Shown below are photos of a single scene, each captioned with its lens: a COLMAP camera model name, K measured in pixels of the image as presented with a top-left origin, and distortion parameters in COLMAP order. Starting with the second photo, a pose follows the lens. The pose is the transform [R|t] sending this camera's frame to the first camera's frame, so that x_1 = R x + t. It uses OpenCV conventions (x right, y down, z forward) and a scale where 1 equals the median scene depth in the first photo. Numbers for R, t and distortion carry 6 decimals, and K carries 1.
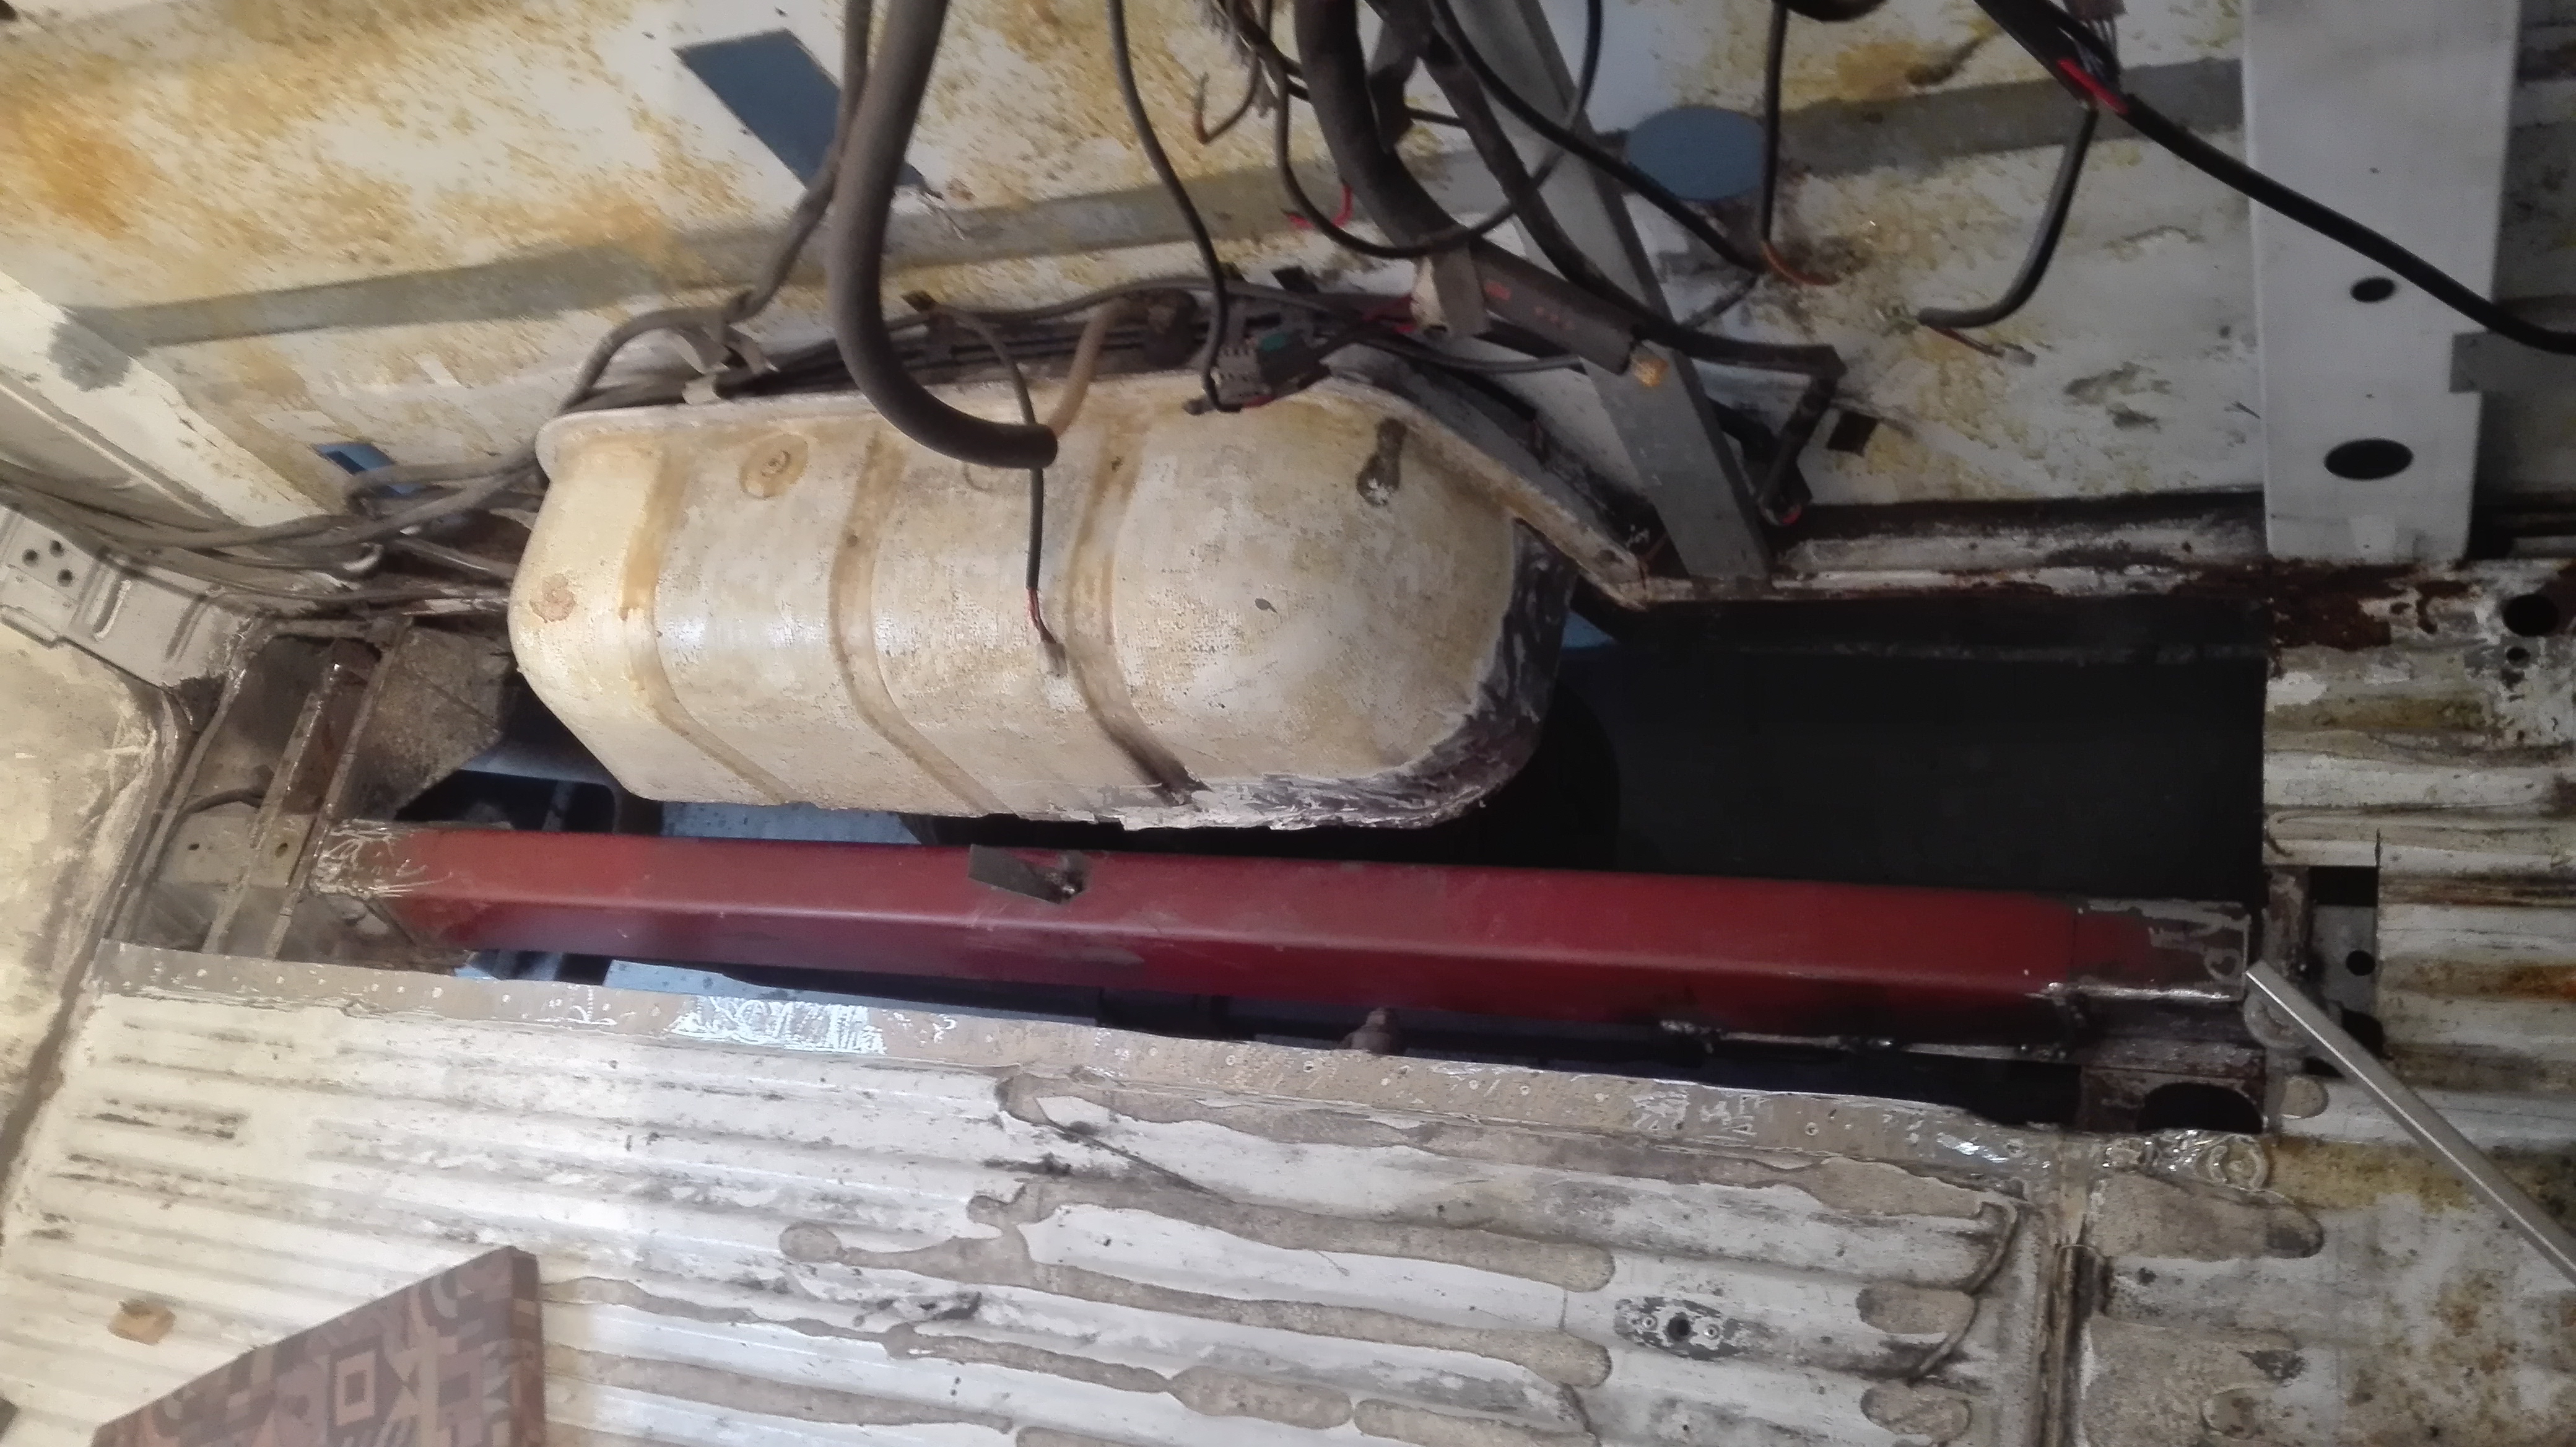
lens RADIAL K [[2170.2, 0, 1288.0], [0, 2170.2, 723.5], [0, 0, 1]] dist [0.075228, -0.166269]
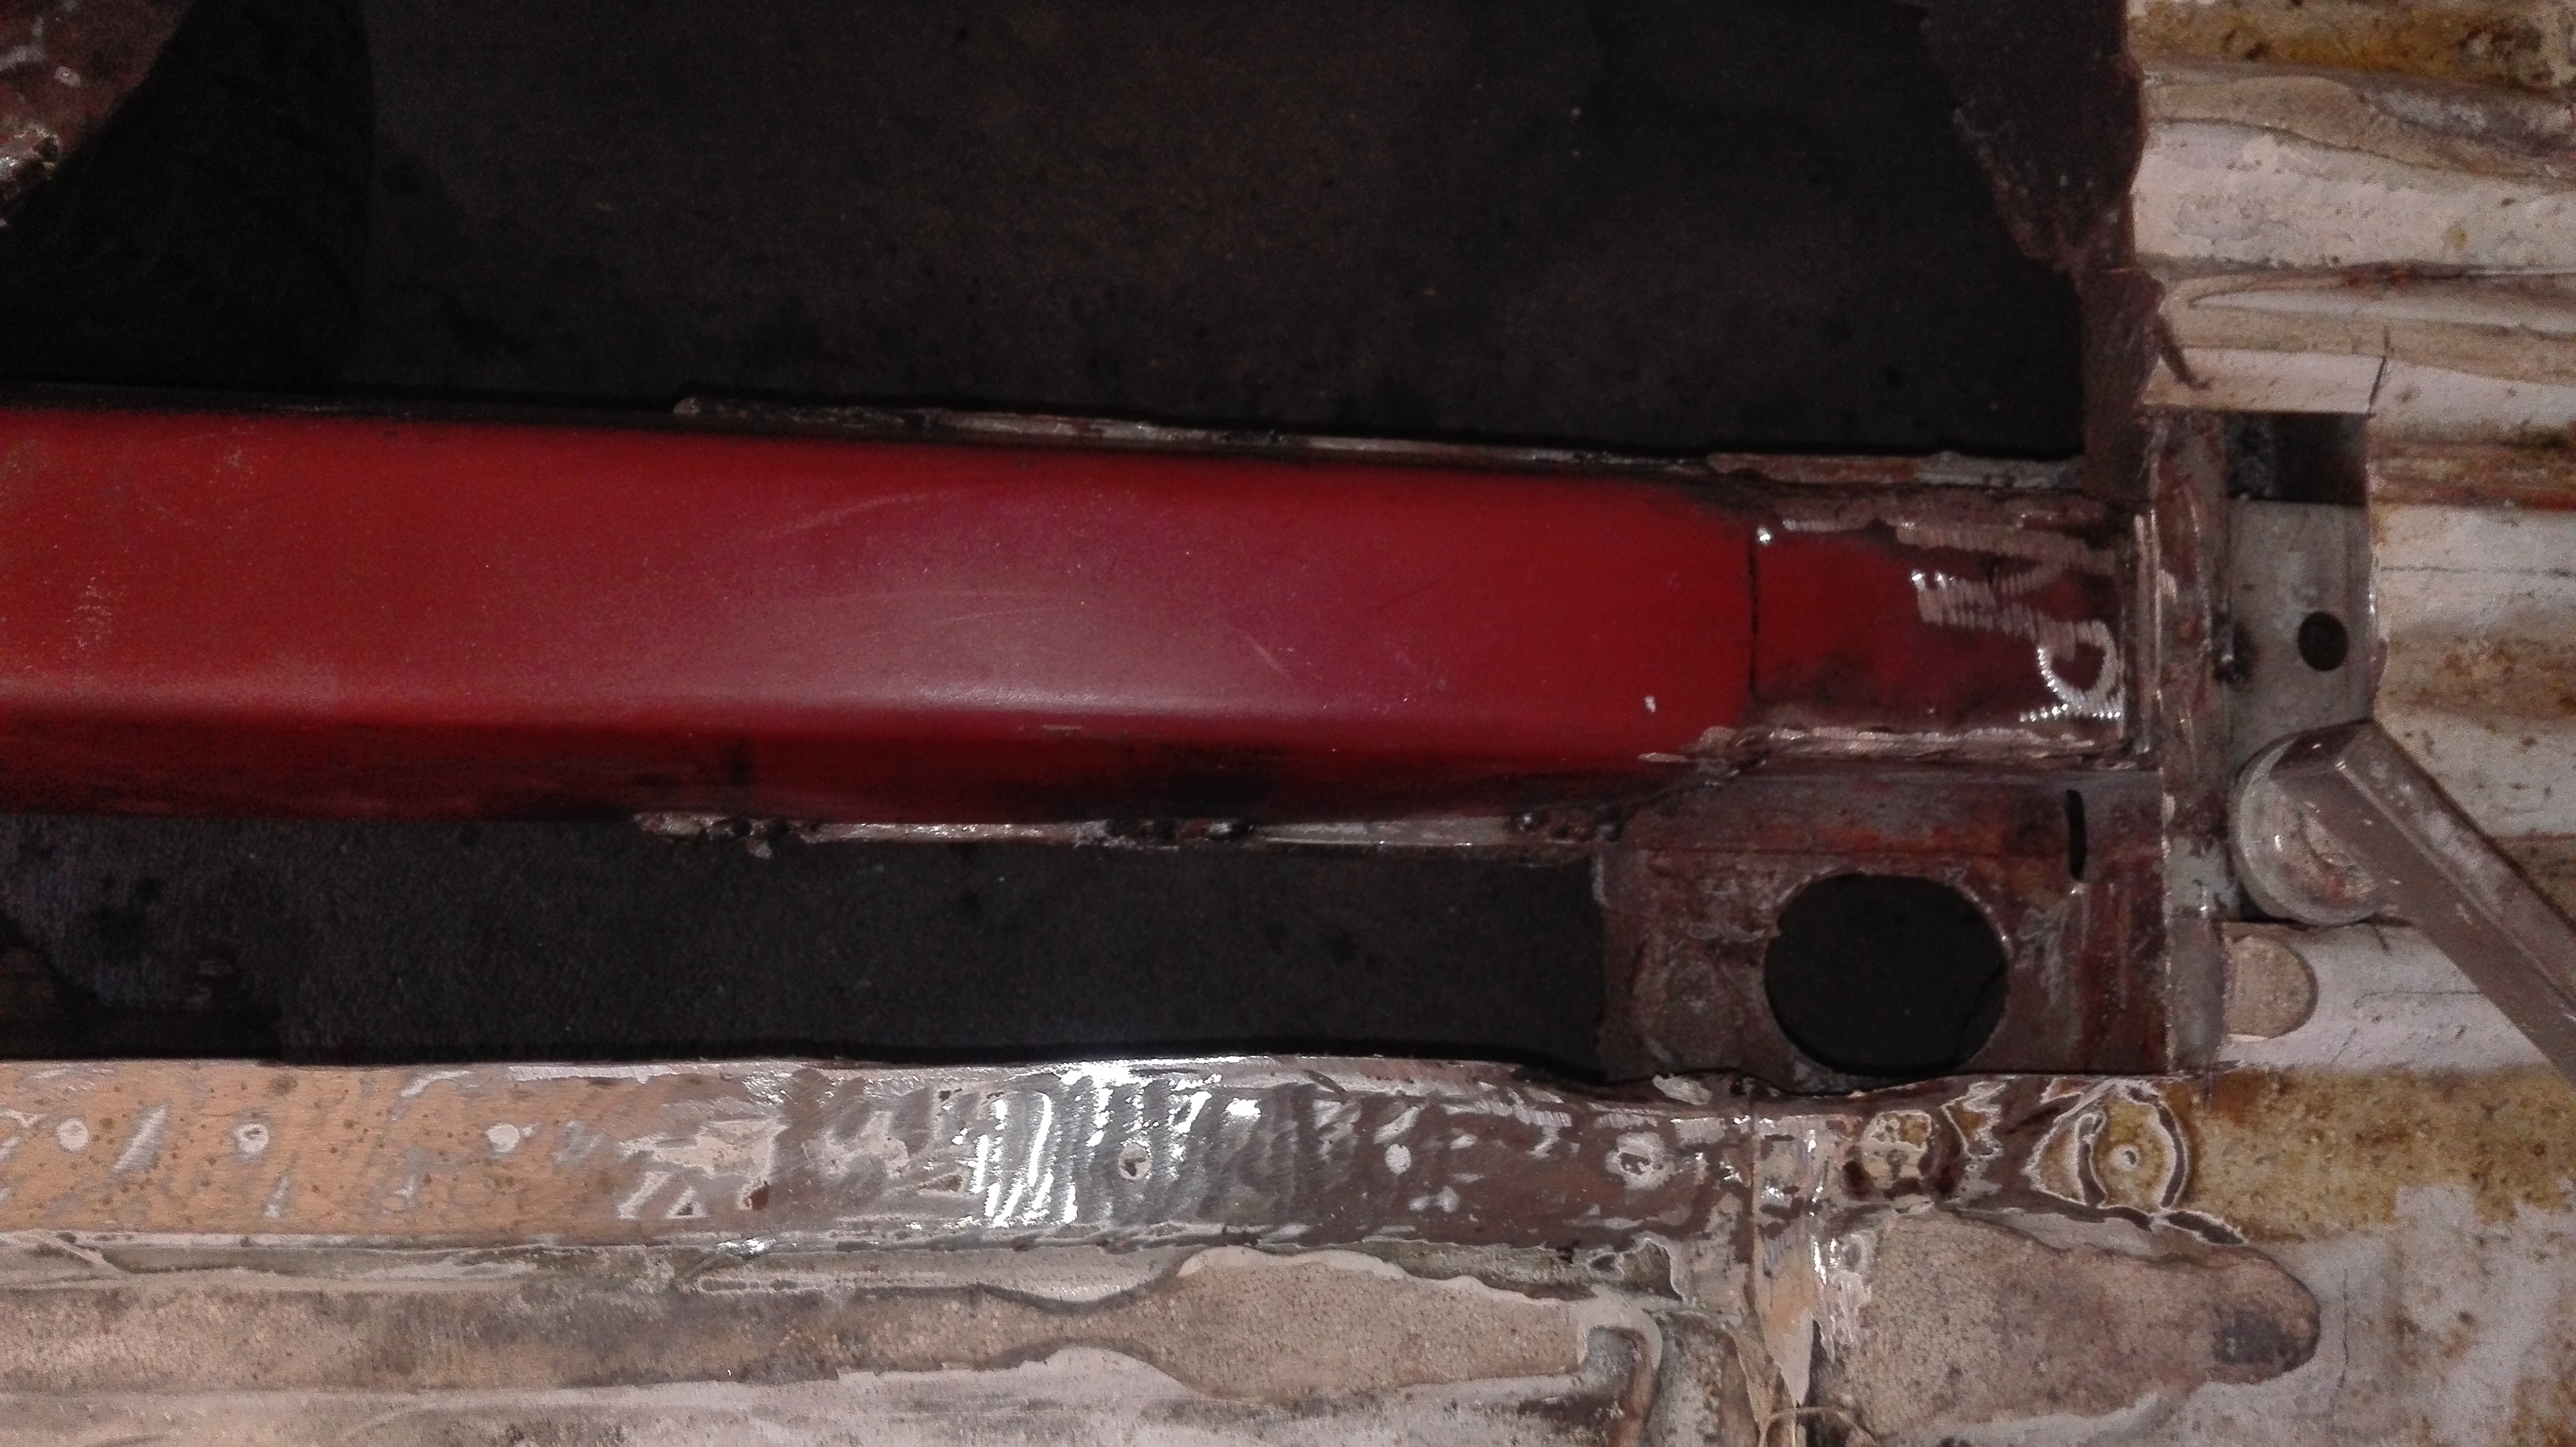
lens RADIAL K [[2164.9, 0, 1288.0], [0, 2164.9, 723.5], [0, 0, 1]] dist [0.093217, -0.197770]
pose [[0.838229, -0.127993, 0.530085, 0.081352], [-0.064815, 0.941790, 0.329894, -0.005931], [-0.541453, -0.310884, 0.781140, 0.755862]]
